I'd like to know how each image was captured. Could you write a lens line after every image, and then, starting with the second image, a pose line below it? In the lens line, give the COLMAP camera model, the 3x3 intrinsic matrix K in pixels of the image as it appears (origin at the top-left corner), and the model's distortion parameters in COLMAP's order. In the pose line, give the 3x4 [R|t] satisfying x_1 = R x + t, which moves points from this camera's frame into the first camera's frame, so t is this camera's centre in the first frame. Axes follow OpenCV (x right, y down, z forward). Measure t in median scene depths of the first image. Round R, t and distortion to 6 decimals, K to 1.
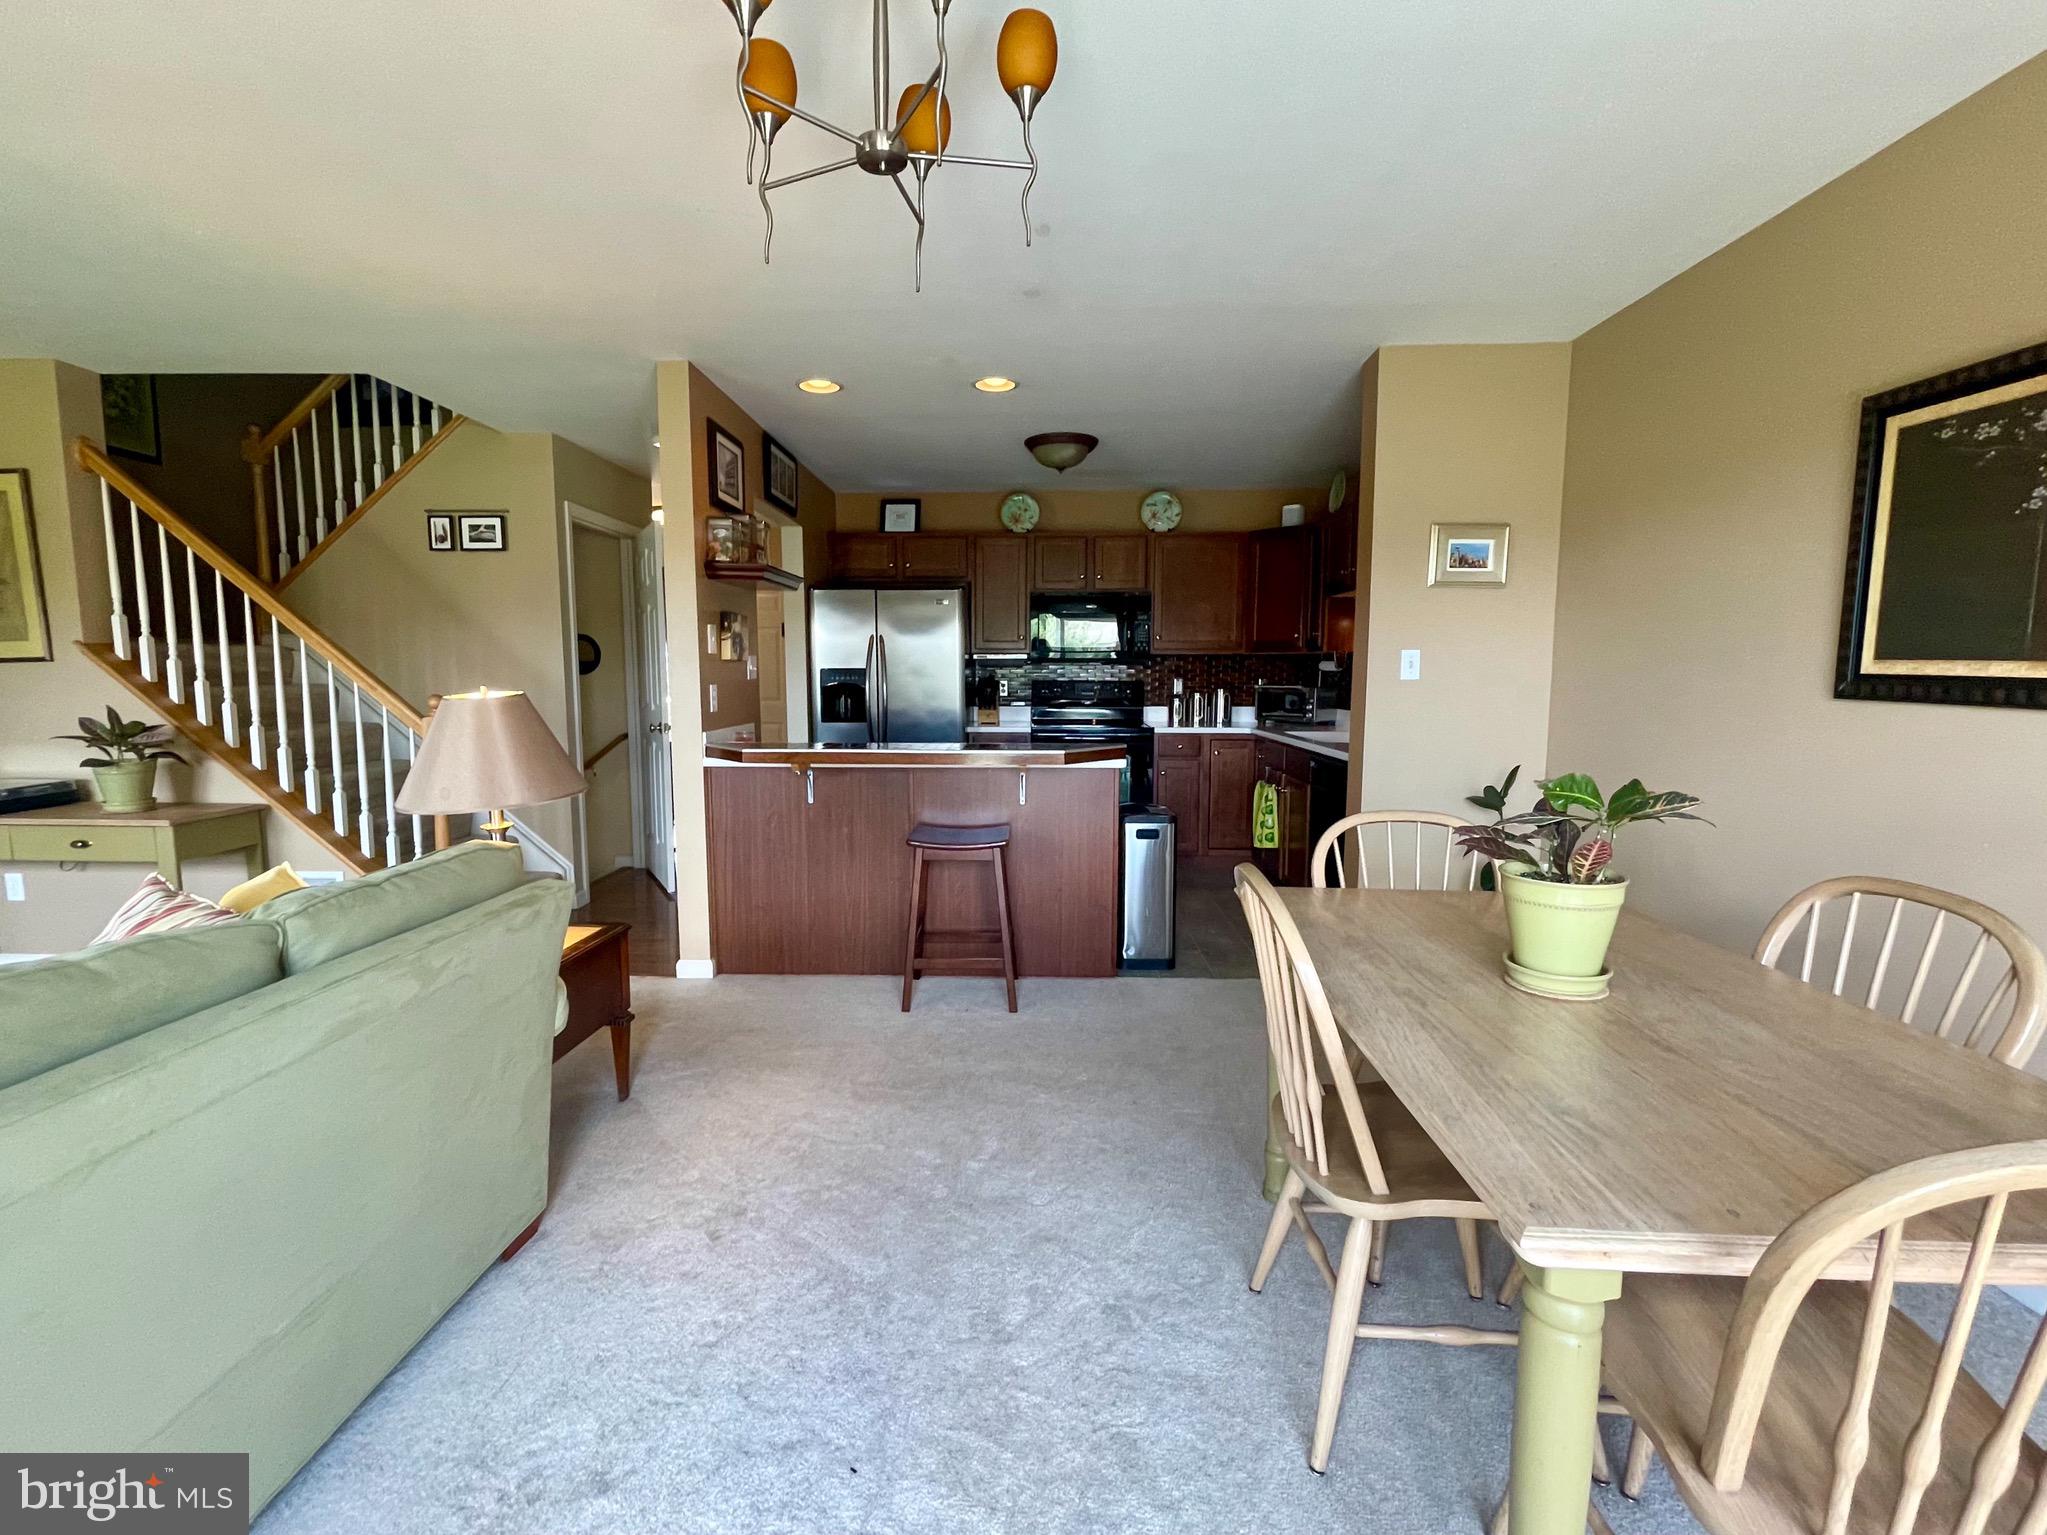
lens RADIAL K [[895.6, 0, 1009.5], [0, 895.6, 764.4], [0, 0, 1]] dist [-0.000443, 0.000270]
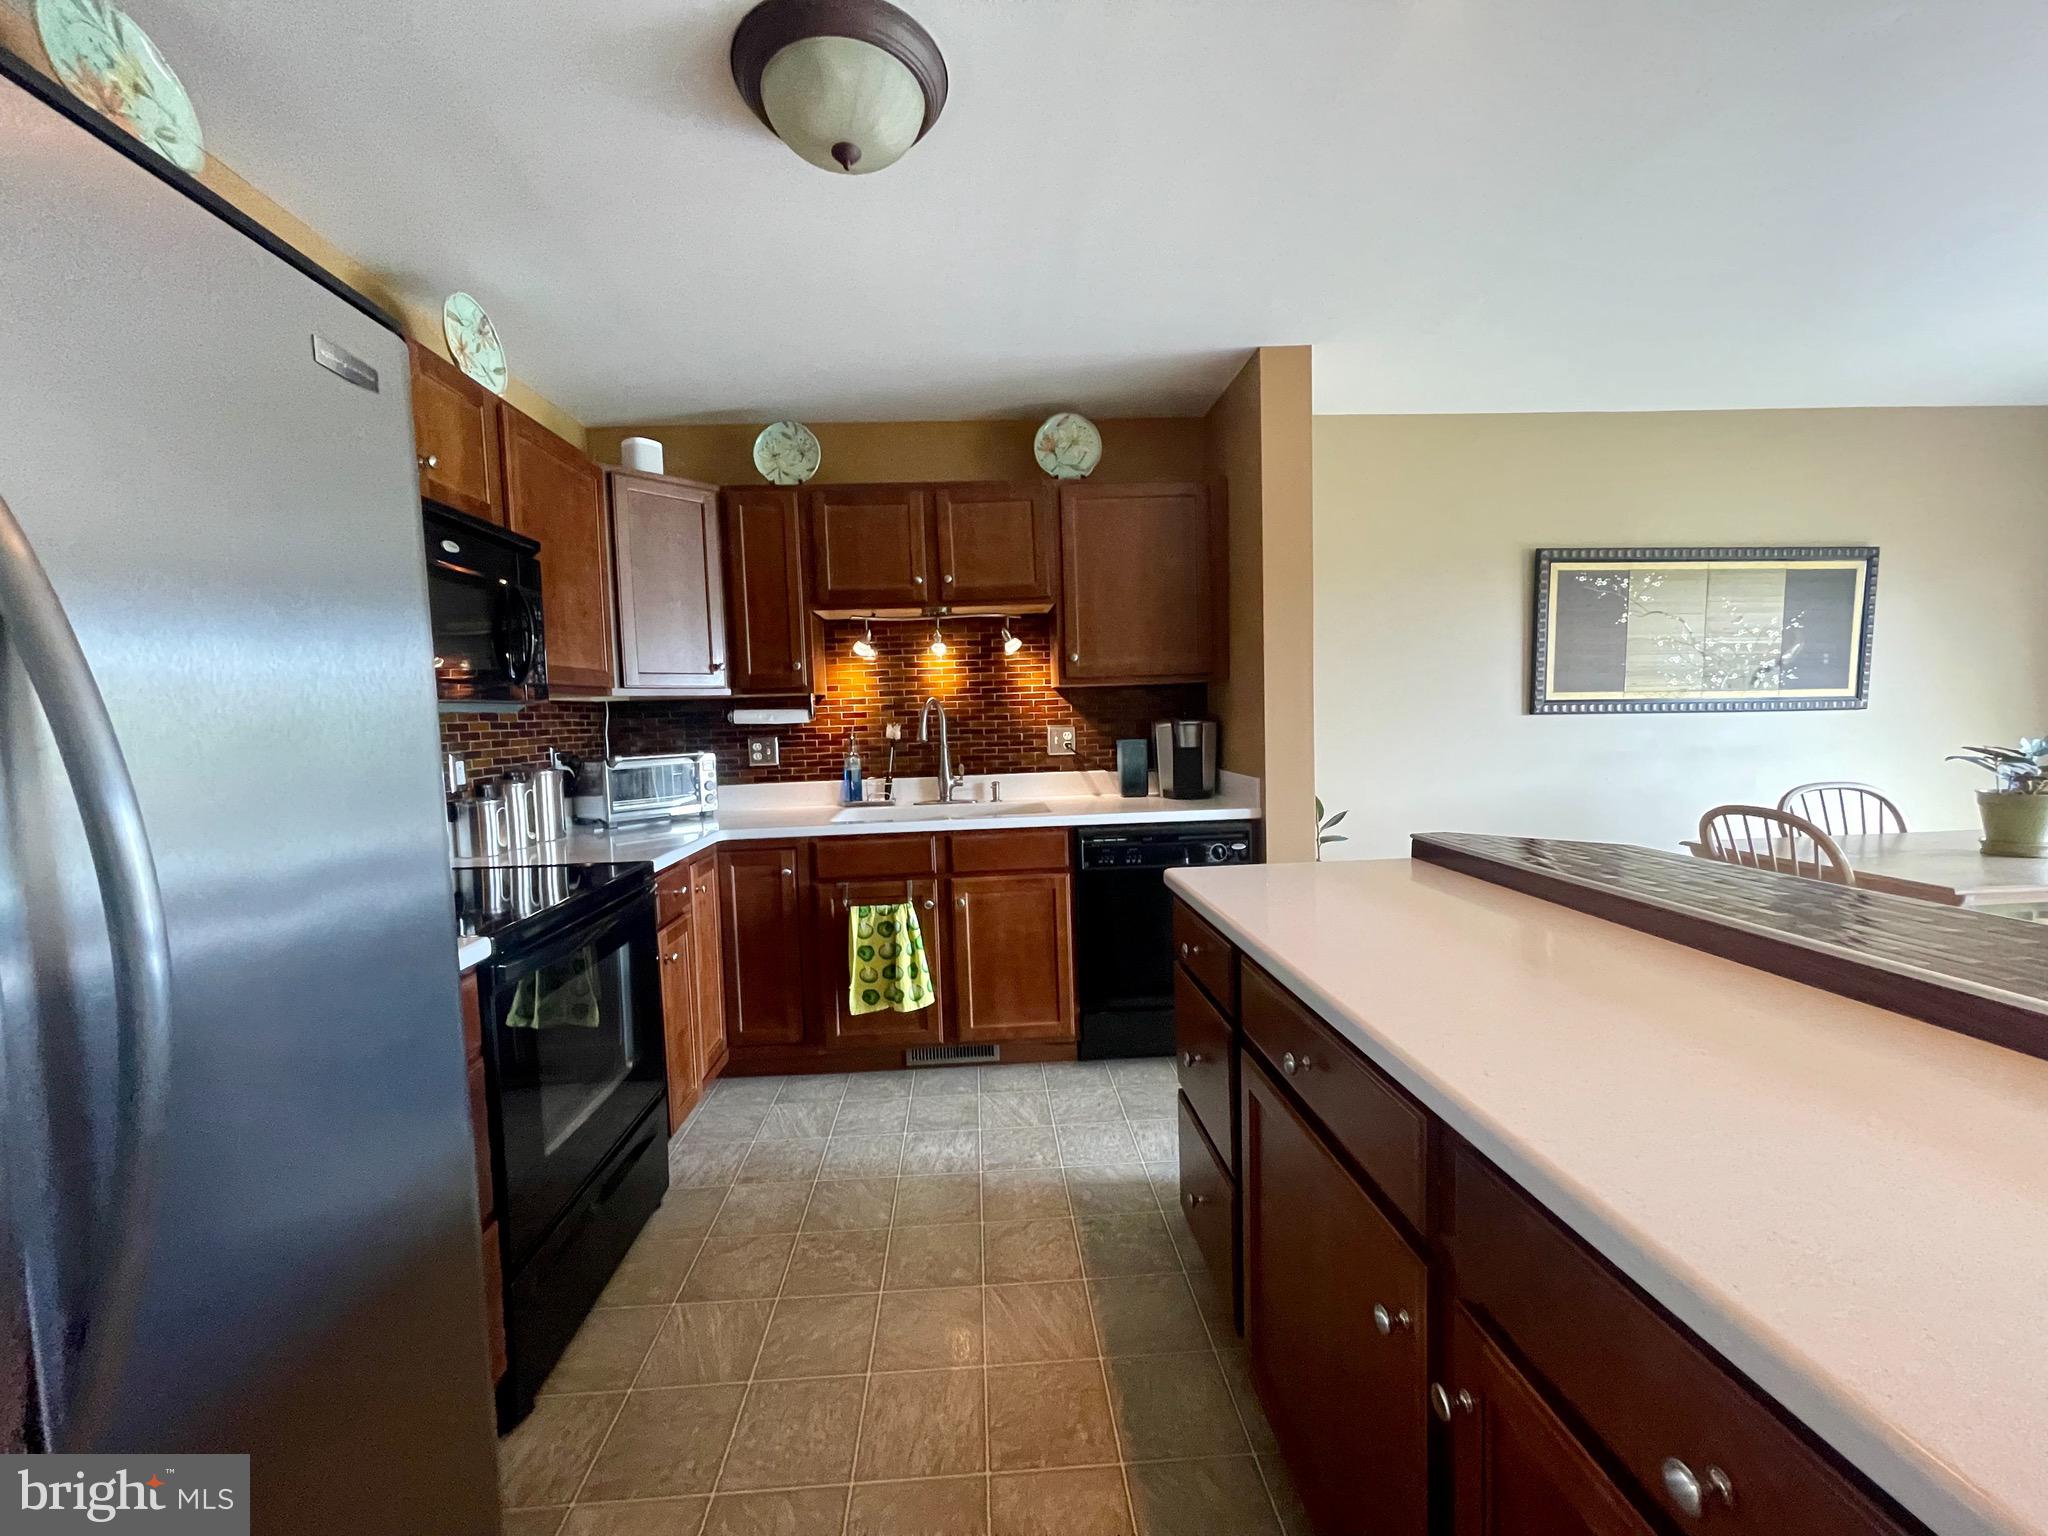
lens RADIAL K [[831.6, 0, 1012.7], [0, 831.6, 766.1], [0, 0, 1]] dist [0.000747, 0.000195]
pose [[-0.083465, -0.063086, 0.994512, -0.368470], [0.135282, 0.988038, 0.074029, -0.136654], [-0.987285, 0.140718, -0.073932, 1.257159]]
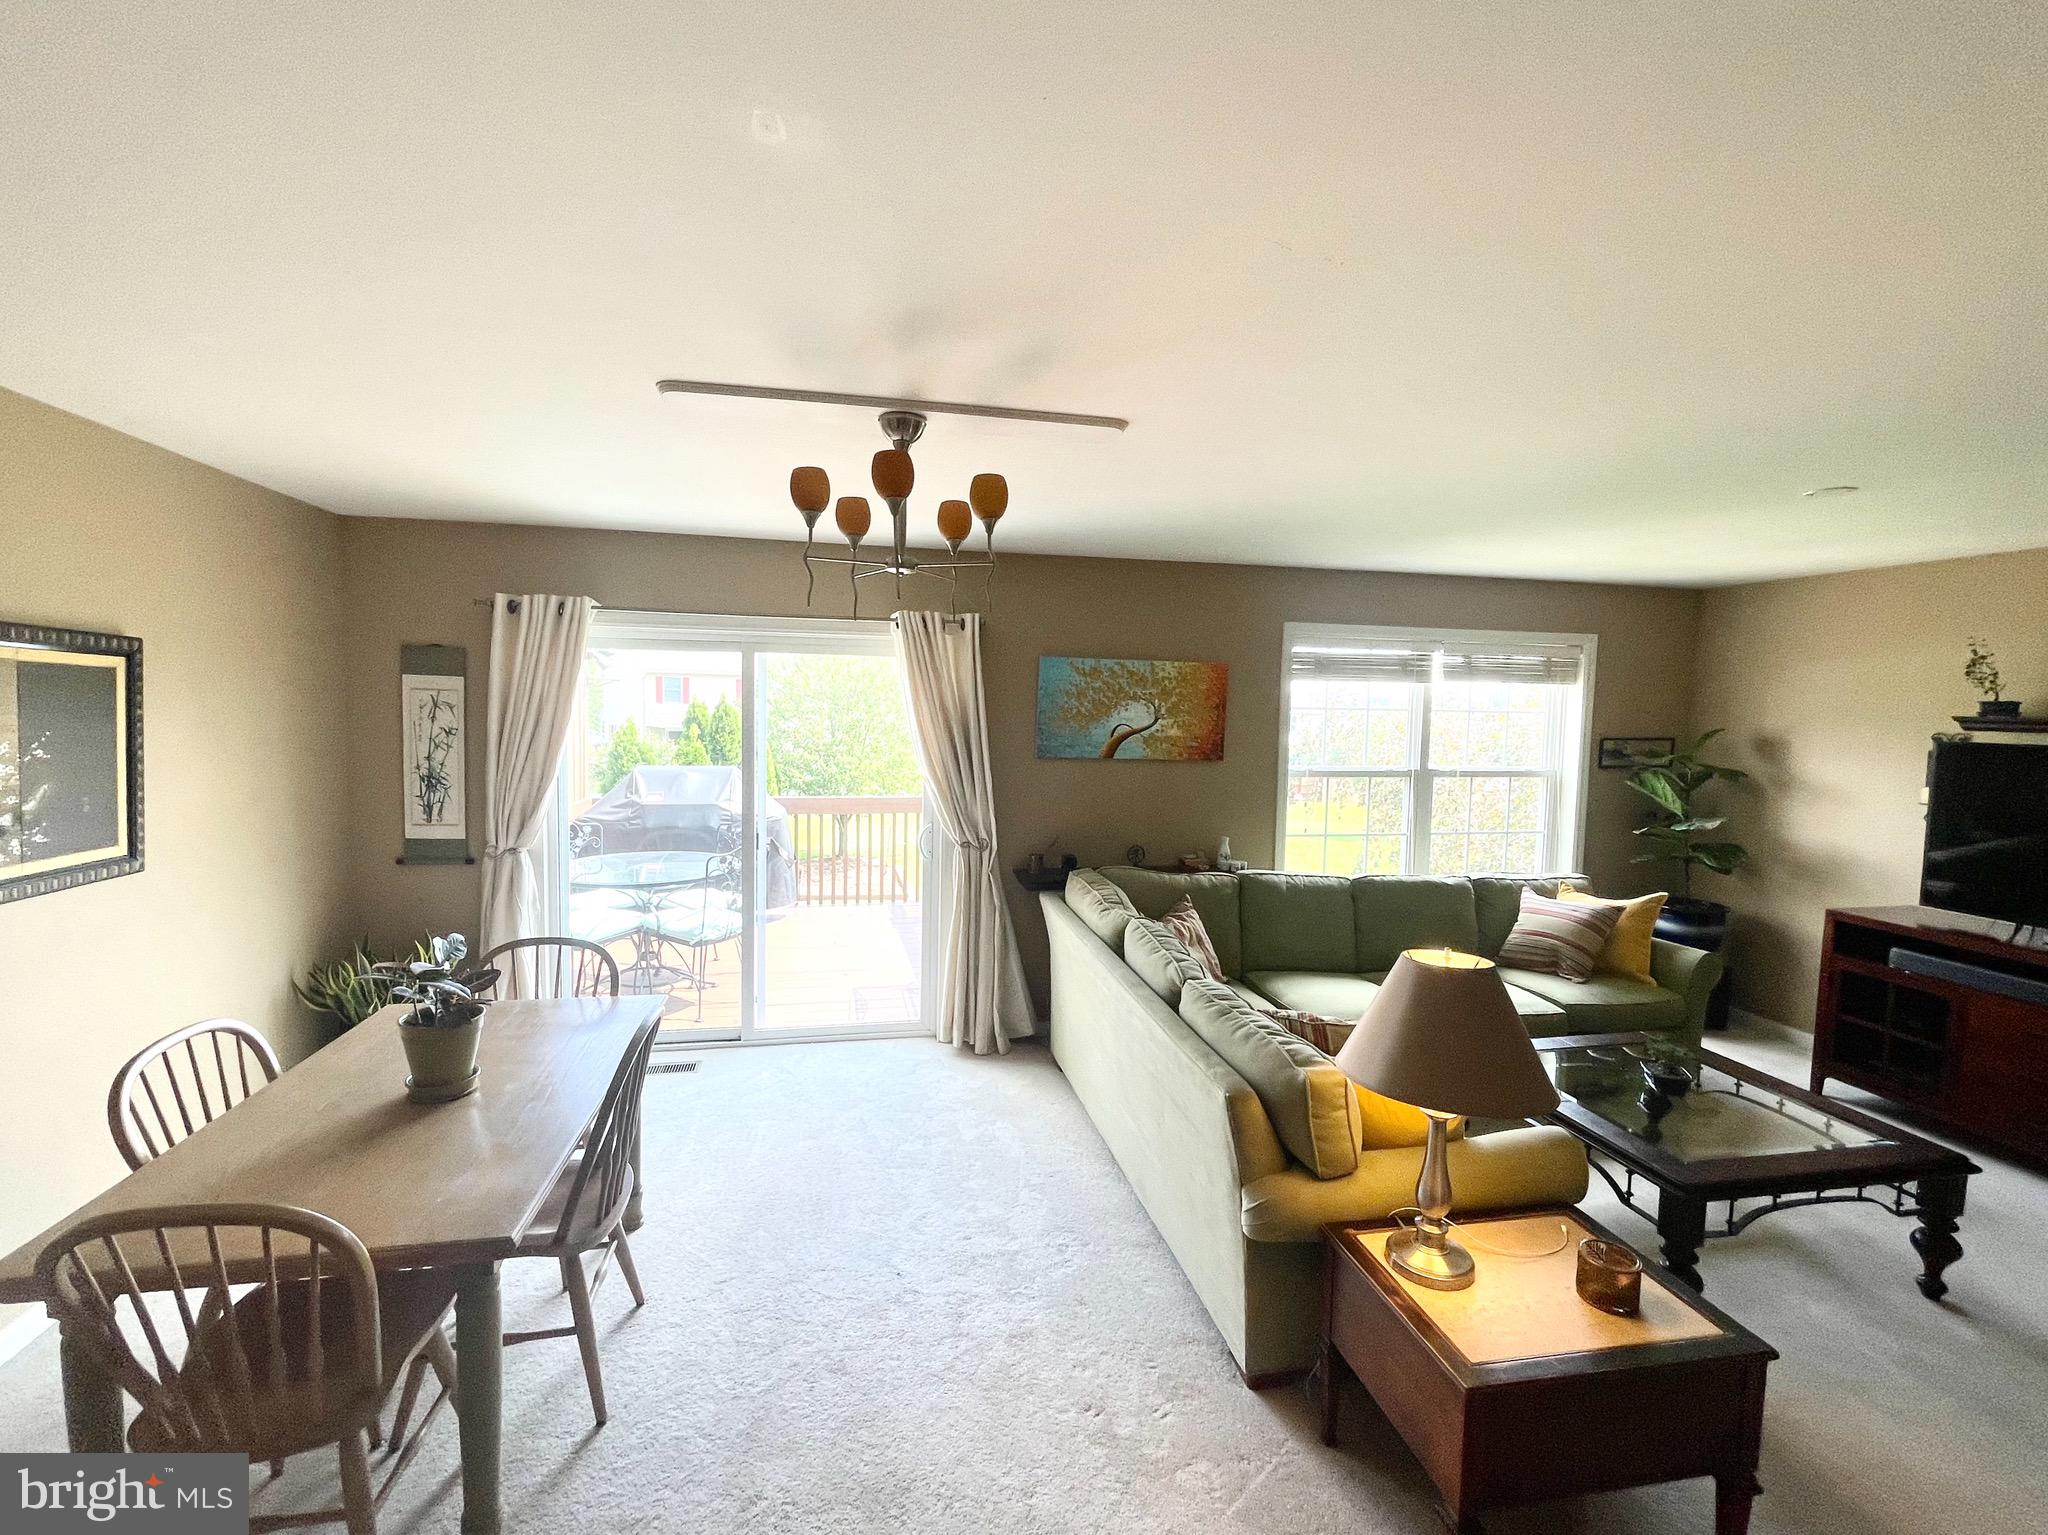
lens RADIAL K [[886.0, 0, 1010.1], [0, 886.0, 766.2], [0, 0, 1]] dist [0.000047, 0.000056]
pose [[-0.973588, -0.003382, -0.228285, 0.011419], [-0.044073, 0.983868, 0.173385, -0.232412], [0.224016, 0.178866, -0.958031, 1.006514]]
